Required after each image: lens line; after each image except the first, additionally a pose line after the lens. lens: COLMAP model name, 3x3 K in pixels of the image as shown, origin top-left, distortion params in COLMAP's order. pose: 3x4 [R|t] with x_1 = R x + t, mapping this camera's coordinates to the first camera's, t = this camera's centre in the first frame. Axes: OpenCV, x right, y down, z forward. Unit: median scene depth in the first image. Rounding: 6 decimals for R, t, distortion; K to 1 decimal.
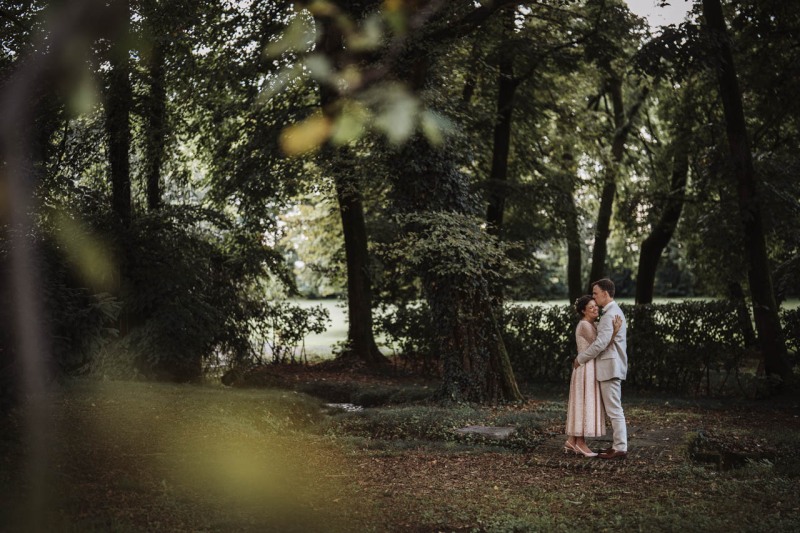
lens RADIAL K [[1146.4, 0, 398.5], [0, 1146.4, 237.9], [0, 0, 1]] dist [-0.110594, 1.001273]
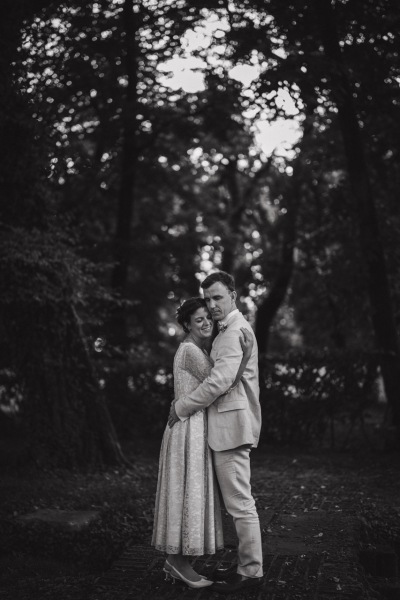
lens RADIAL K [[859.8, 0, 201.3], [0, 859.8, 300.0], [0, 0, 1]] dist [-0.110594, 1.001273]
pose [[0.988502, -0.002766, 0.151181, 0.085702], [0.006982, 0.999601, -0.027358, 0.050759], [-0.151045, 0.028099, 0.988127, 0.469357]]
